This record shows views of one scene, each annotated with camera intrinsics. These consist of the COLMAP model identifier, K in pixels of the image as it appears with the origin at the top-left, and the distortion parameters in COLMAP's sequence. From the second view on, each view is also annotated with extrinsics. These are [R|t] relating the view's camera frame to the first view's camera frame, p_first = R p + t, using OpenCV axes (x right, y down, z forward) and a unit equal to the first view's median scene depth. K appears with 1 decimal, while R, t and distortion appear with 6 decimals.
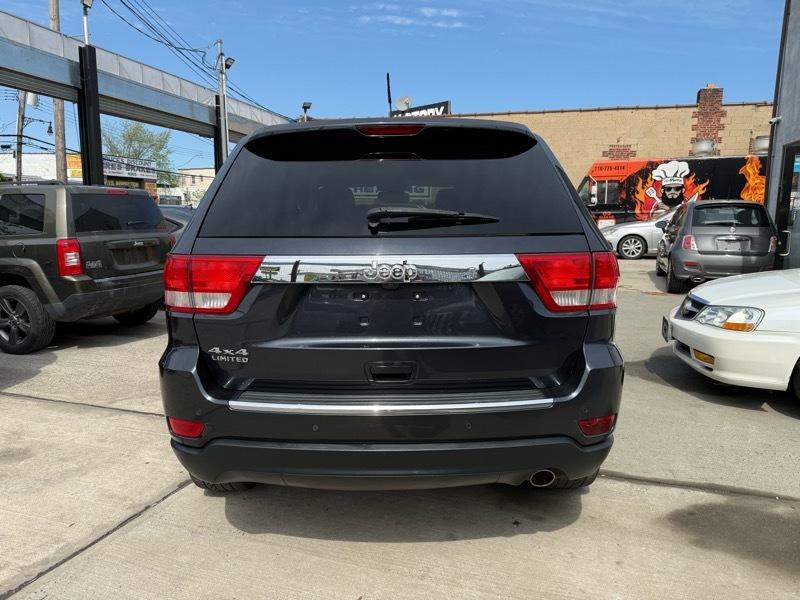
lens RADIAL K [[563.4, 0, 395.8], [0, 563.4, 295.9], [0, 0, 1]] dist [0.014366, -0.020113]
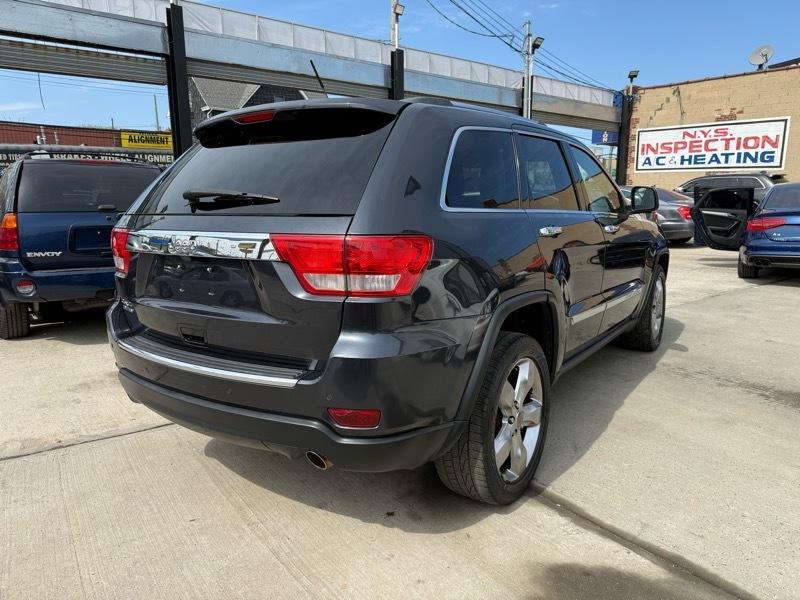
lens RADIAL K [[563.4, 0, 400.4], [0, 563.4, 301.1], [0, 0, 1]] dist [0.014366, -0.020113]
pose [[0.821422, 0.093336, -0.562632, 0.110777], [-0.069310, 0.995543, 0.063963, -0.003804], [0.566094, -0.013545, 0.824229, 0.032294]]
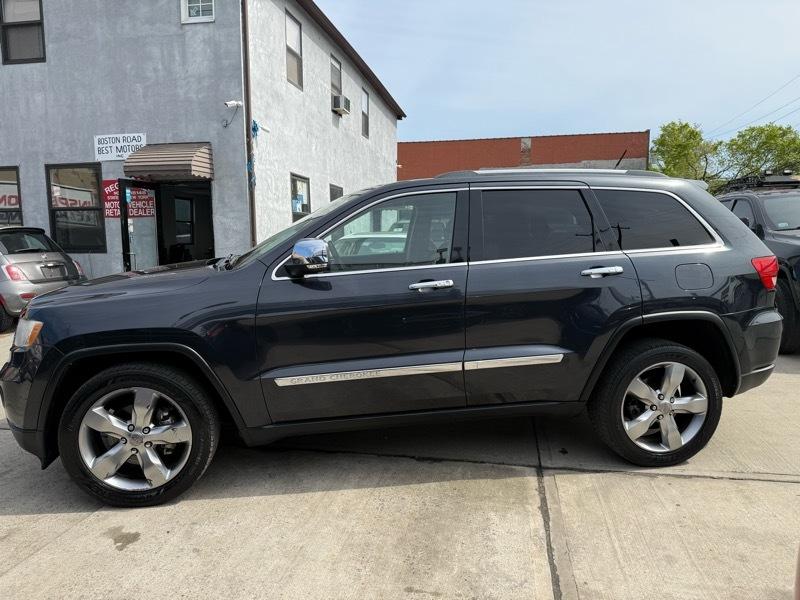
lens RADIAL K [[563.4, 0, 399.8], [0, 563.4, 299.3], [0, 0, 1]] dist [0.014366, -0.020113]
pose [[-0.141923, -0.117490, 0.982880, -0.234228], [0.157638, 0.977577, 0.139618, -0.044042], [-0.977245, 0.174755, -0.120220, 0.282184]]
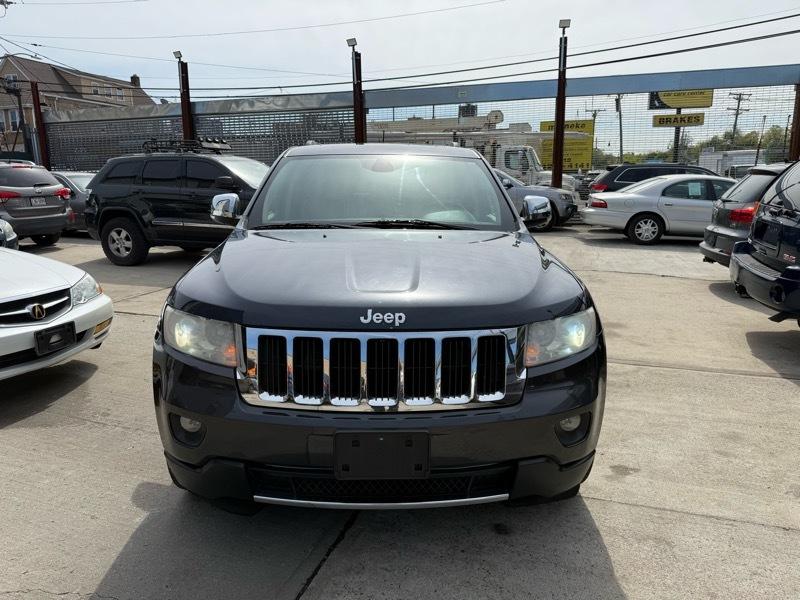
lens RADIAL K [[563.4, 0, 397.0], [0, 563.4, 303.0], [0, 0, 1]] dist [0.014366, -0.020113]
pose [[-0.999815, 0.004516, -0.018684, -0.002509], [-0.002412, 0.934843, 0.355054, -0.080067], [0.019070, 0.355033, -0.934659, 0.495069]]
